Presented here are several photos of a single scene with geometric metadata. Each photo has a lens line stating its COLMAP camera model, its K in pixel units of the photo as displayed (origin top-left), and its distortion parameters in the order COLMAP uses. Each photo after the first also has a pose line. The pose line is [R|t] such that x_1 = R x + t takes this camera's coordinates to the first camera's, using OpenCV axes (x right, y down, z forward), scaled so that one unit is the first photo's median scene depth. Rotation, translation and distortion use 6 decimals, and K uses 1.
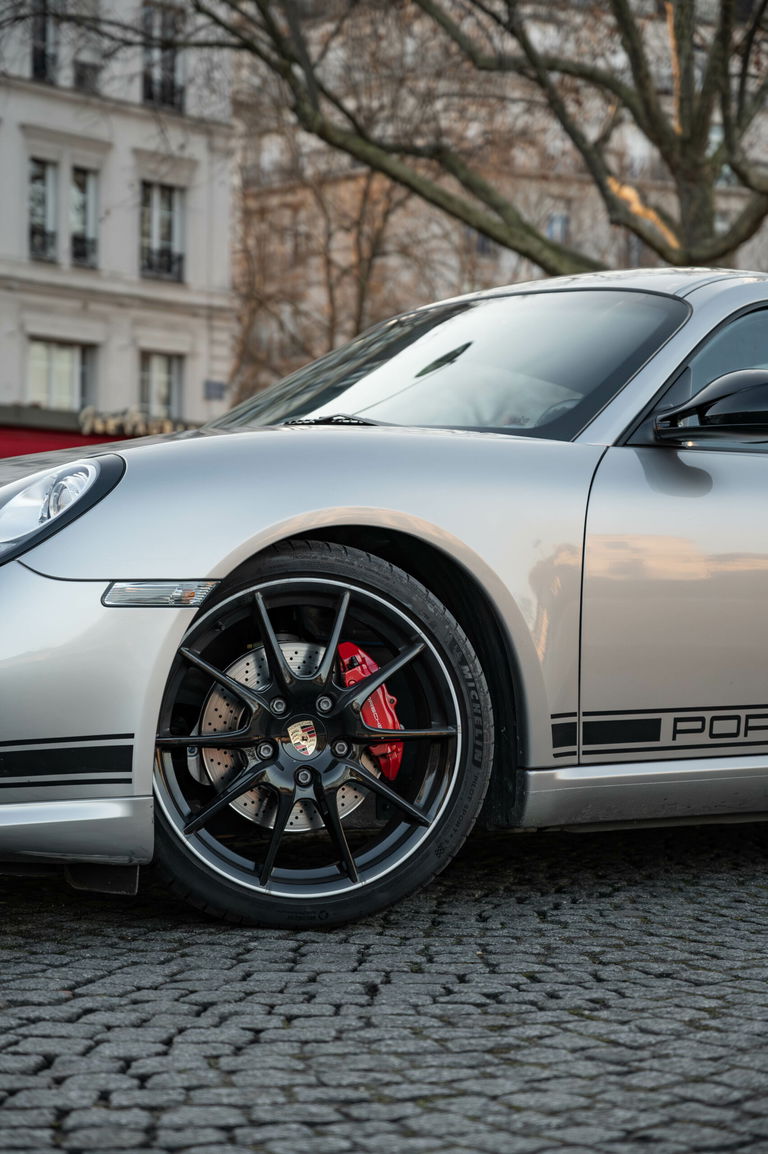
lens RADIAL K [[2653.3, 0, 384.0], [0, 2653.3, 577.0], [0, 0, 1]] dist [-0.032975, 0.710879]
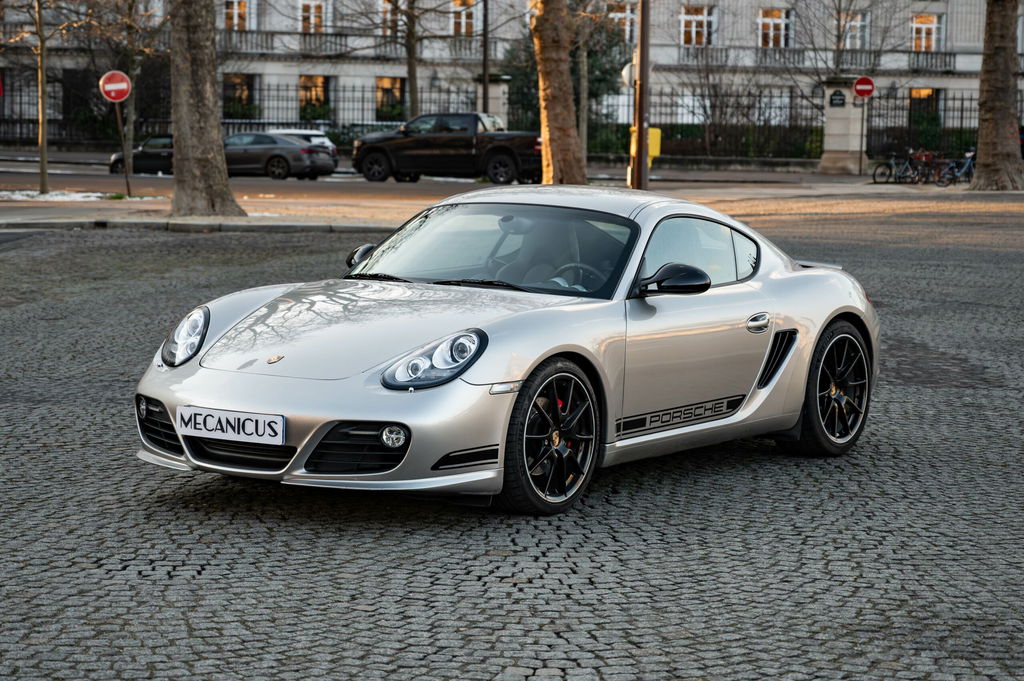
lens RADIAL K [[2586.4, 0, 516.6], [0, 2586.4, 255.6], [0, 0, 1]] dist [0.040343, -0.430629]
pose [[0.942628, -0.007719, 0.333757, -0.839169], [-0.024311, 0.995491, 0.091684, -0.323987], [-0.332960, -0.094538, 0.938190, -1.213581]]
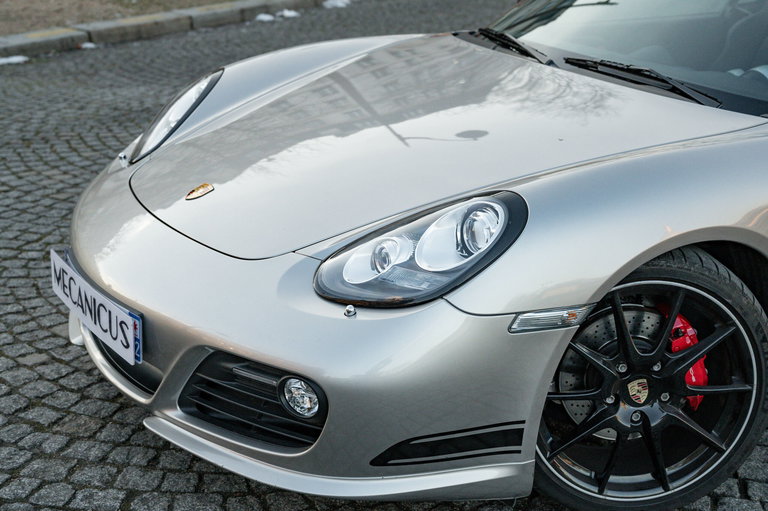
lens RADIAL K [[1178.9, 0, 403.4], [0, 1178.9, 253.8], [0, 0, 1]] dist [0.013292, 0.046599]
pose [[0.997120, 0.057126, -0.049877, -0.122315], [-0.035673, 0.933709, 0.356252, -0.211193], [0.066922, -0.353447, 0.933058, 0.454494]]
